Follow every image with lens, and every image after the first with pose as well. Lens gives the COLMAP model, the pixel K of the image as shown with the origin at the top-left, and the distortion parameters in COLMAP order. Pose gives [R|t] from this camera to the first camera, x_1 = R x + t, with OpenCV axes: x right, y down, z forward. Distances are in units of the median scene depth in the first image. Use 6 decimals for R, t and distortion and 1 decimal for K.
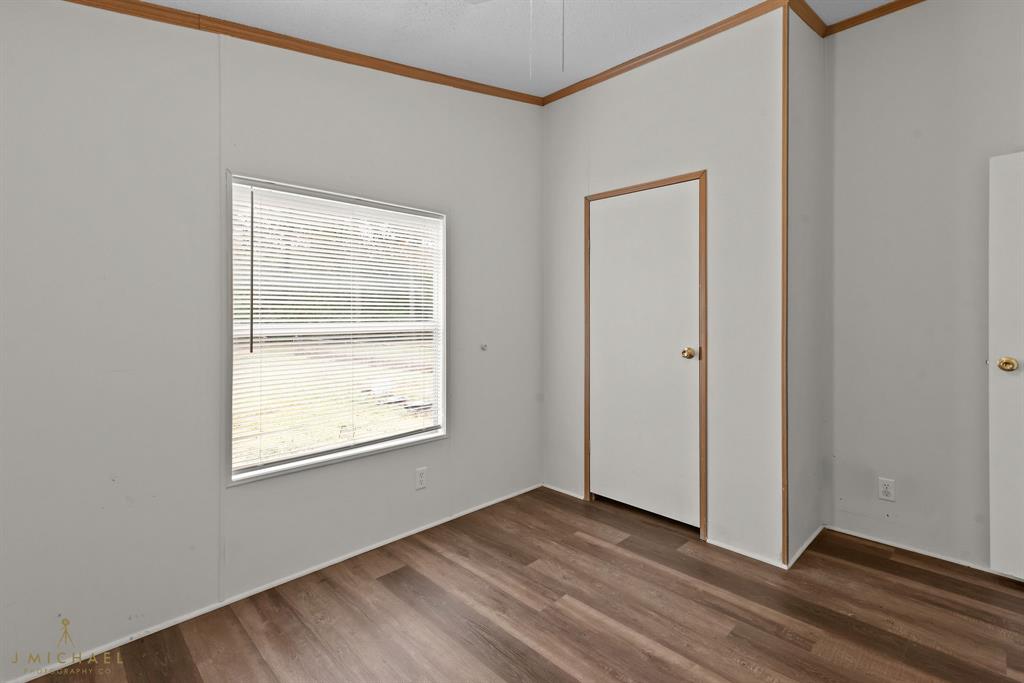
lens RADIAL K [[471.8, 0, 523.0], [0, 471.8, 319.9], [0, 0, 1]] dist [0.018462, -0.002550]
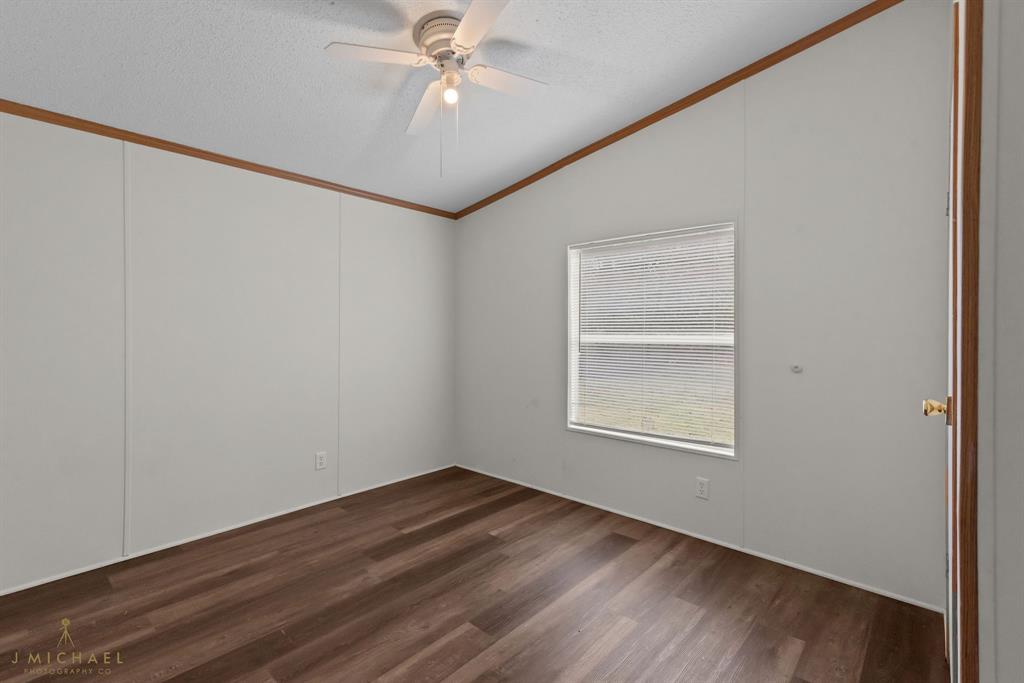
lens RADIAL K [[471.8, 0, 509.2], [0, 471.8, 332.5], [0, 0, 1]] dist [0.018462, -0.002550]
pose [[0.041773, 0.006294, -0.999107, 0.950872], [-0.008259, 0.999948, 0.005954, -0.006621], [0.999093, 0.008003, 0.041823, 0.643190]]
